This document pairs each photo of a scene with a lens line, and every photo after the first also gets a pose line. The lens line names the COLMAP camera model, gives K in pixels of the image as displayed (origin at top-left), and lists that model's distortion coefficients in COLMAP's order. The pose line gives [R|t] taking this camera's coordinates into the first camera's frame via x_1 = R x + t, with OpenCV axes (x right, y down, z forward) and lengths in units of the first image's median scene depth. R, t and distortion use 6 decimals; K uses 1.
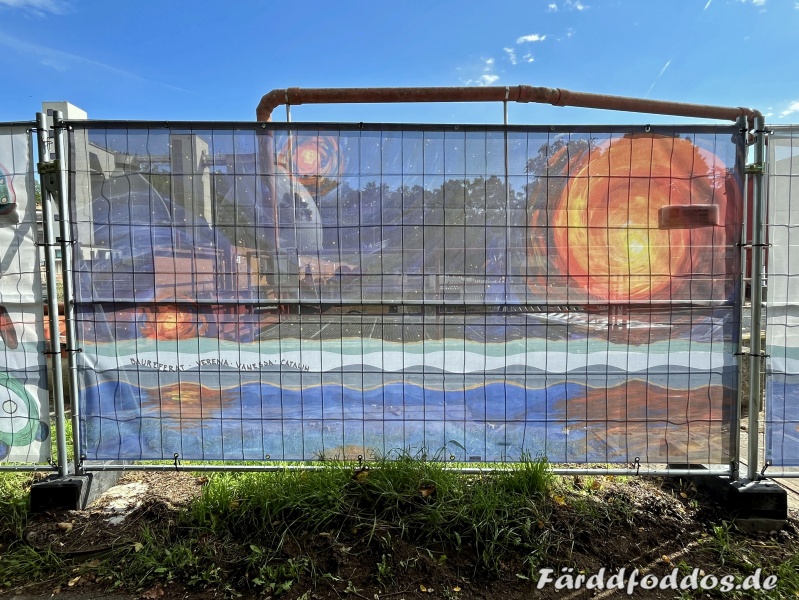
lens RADIAL K [[431.7, 0, 401.0], [0, 431.7, 307.2], [0, 0, 1]] dist [-0.006905, 0.000047]
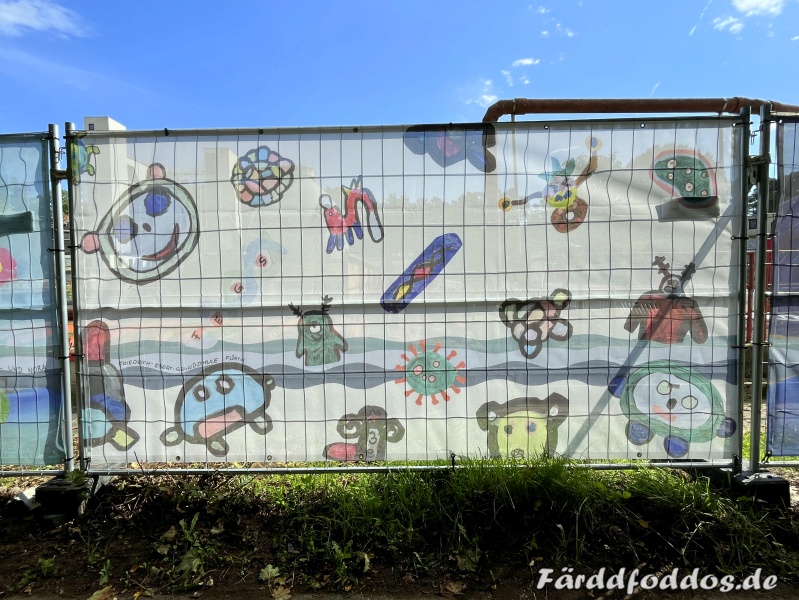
lens RADIAL K [[431.7, 0, 397.5], [0, 431.7, 303.8], [0, 0, 1]] dist [-0.006905, 0.000047]
pose [[0.999899, -0.003032, -0.013874, -1.589705], [0.002708, 0.999724, -0.023349, 0.027658], [0.013941, 0.023309, 0.999631, -0.001690]]
